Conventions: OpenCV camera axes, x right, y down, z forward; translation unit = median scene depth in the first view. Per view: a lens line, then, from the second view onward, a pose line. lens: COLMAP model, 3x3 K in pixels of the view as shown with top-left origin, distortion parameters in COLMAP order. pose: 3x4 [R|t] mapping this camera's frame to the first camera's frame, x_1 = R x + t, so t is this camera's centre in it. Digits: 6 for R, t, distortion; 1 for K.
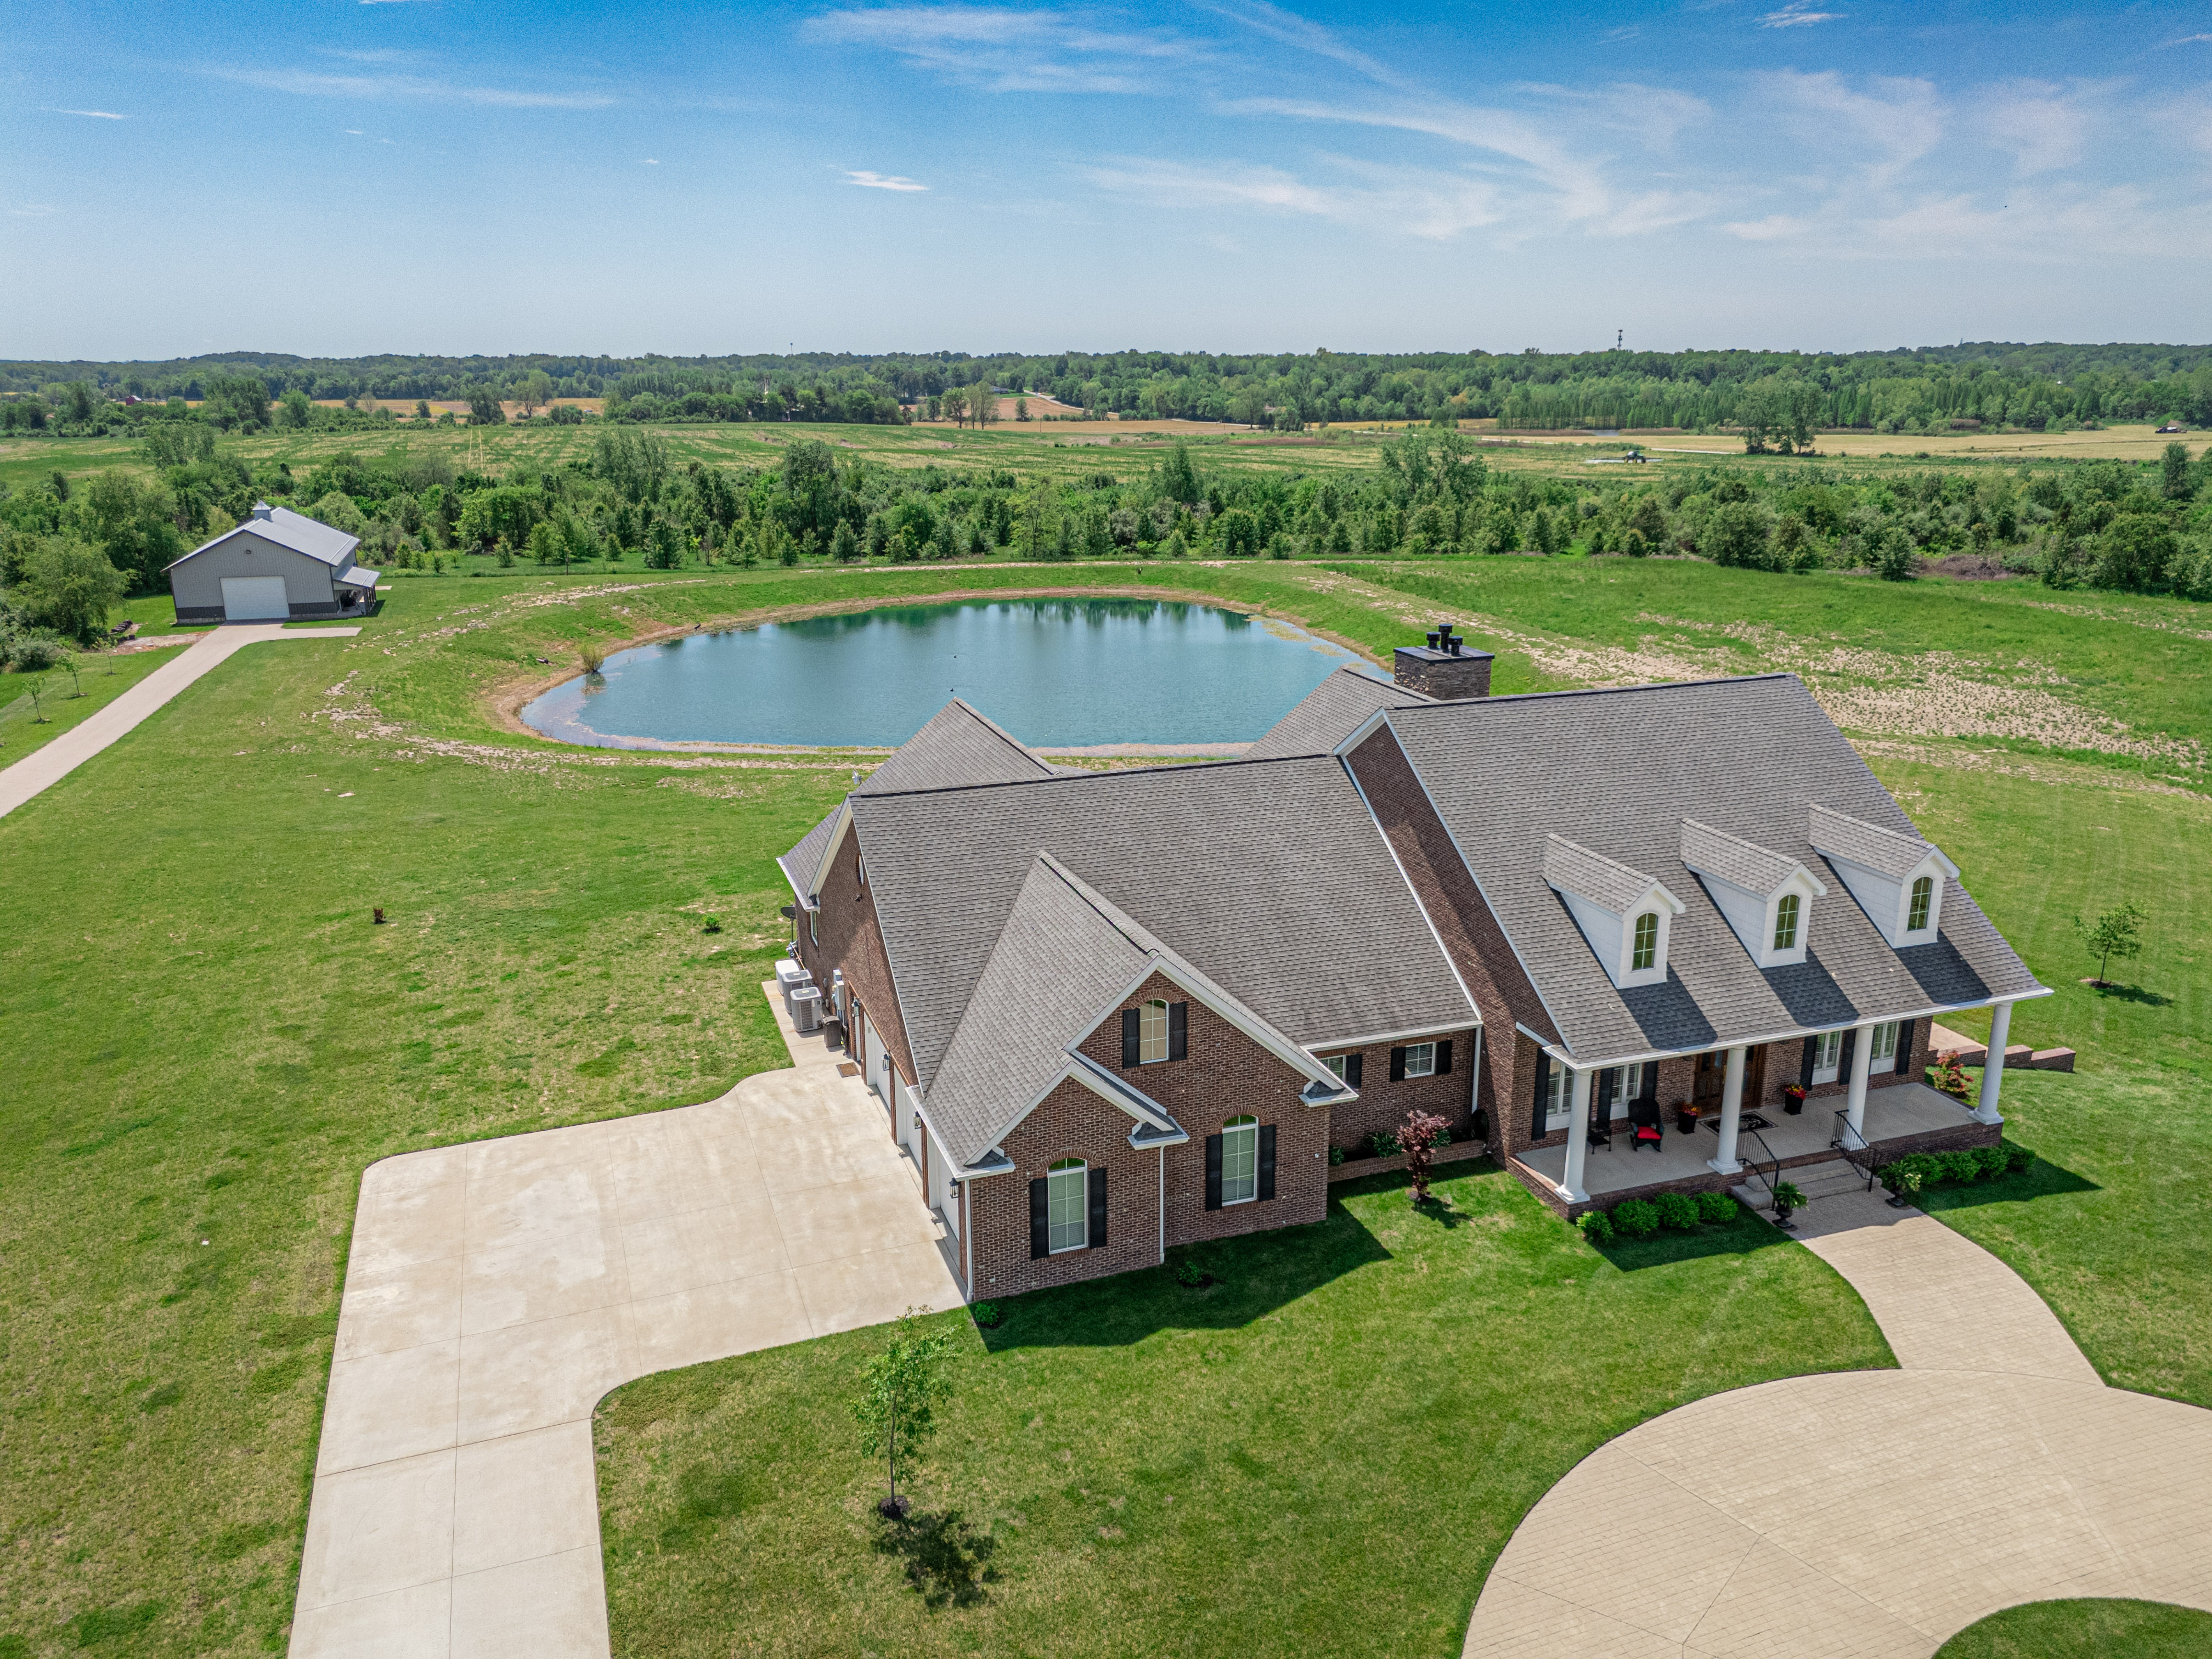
lens RADIAL K [[1649.6, 0, 1110.8], [0, 1649.6, 808.1], [0, 0, 1]] dist [0.070505, -0.057258]
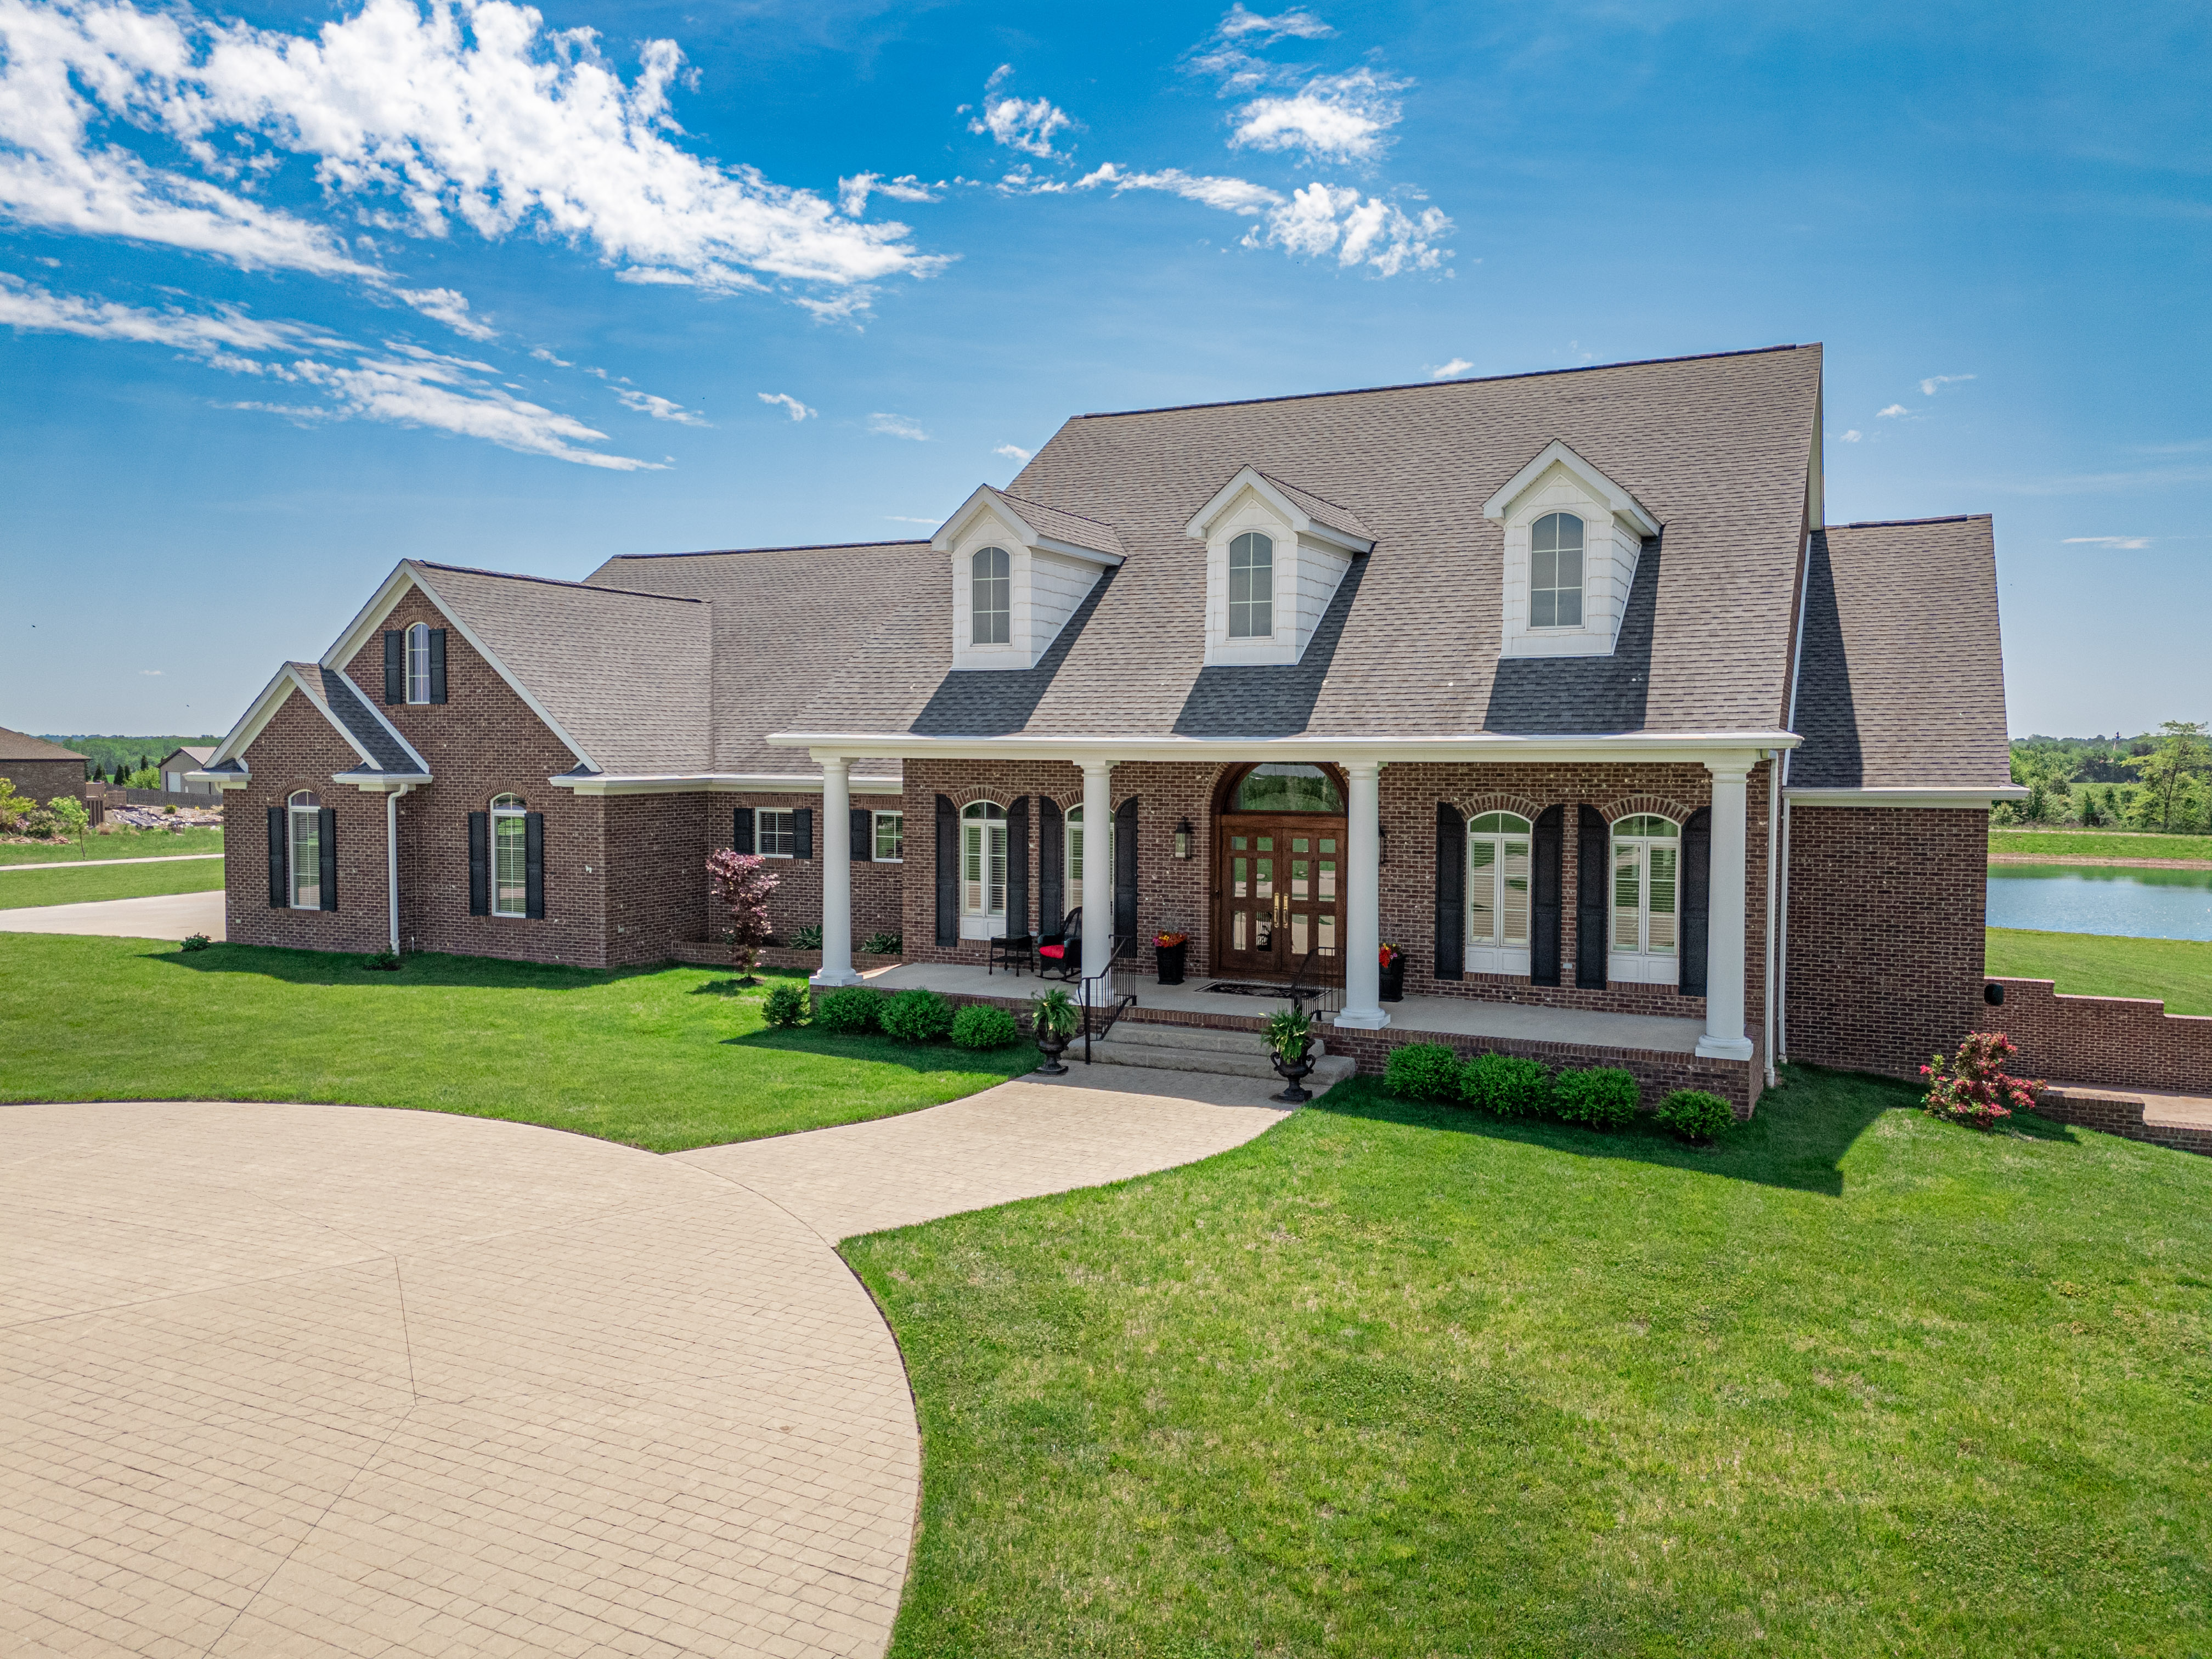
lens RADIAL K [[1616.1, 0, 1106.0], [0, 1616.1, 829.5], [0, 0, 1]] dist [0.095988, -0.092379]
pose [[0.705631, 0.041189, -0.707382, 0.808909], [-0.189035, 0.973071, -0.131908, 0.244686], [0.682899, 0.226798, 0.694415, 0.639798]]
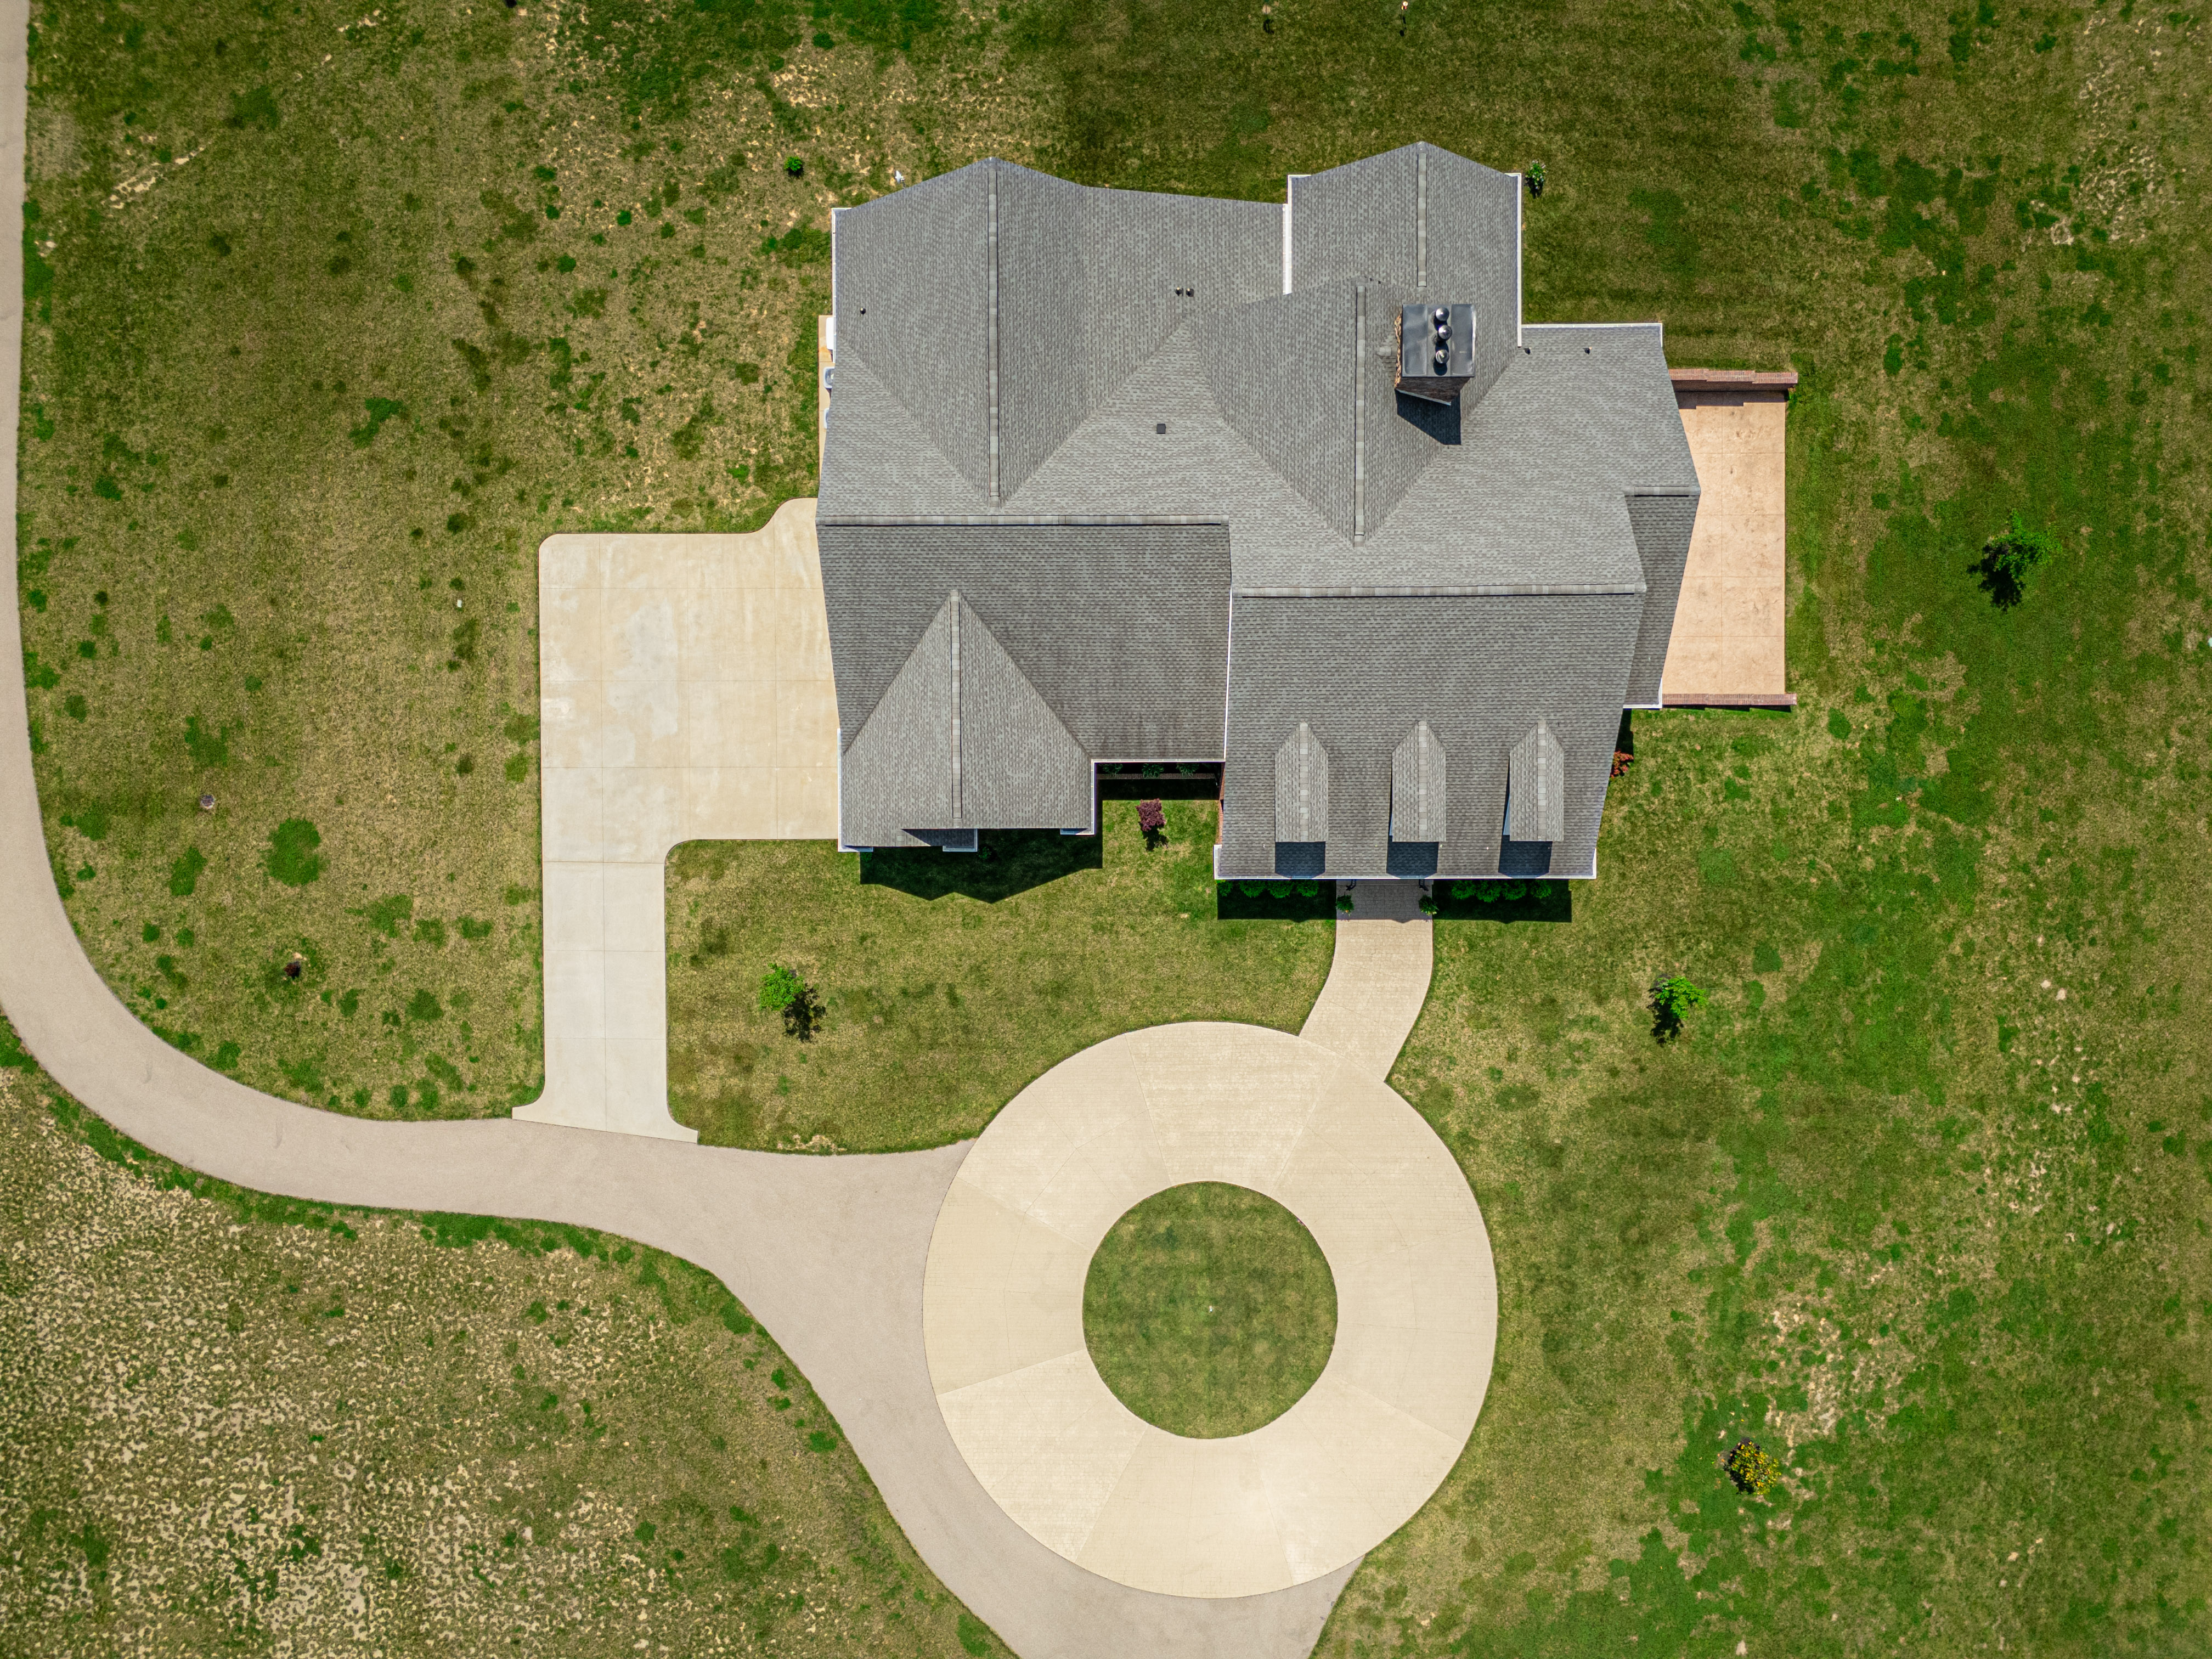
lens RADIAL K [[1616.1, 0, 1106.0], [0, 1616.1, 829.5], [0, 0, 1]] dist [0.095988, -0.092379]
pose [[0.941760, 0.336286, -0.000286, 0.157217], [-0.084155, 0.236496, 0.967981, -1.363388], [0.325586, -0.911582, 0.251023, 0.592798]]
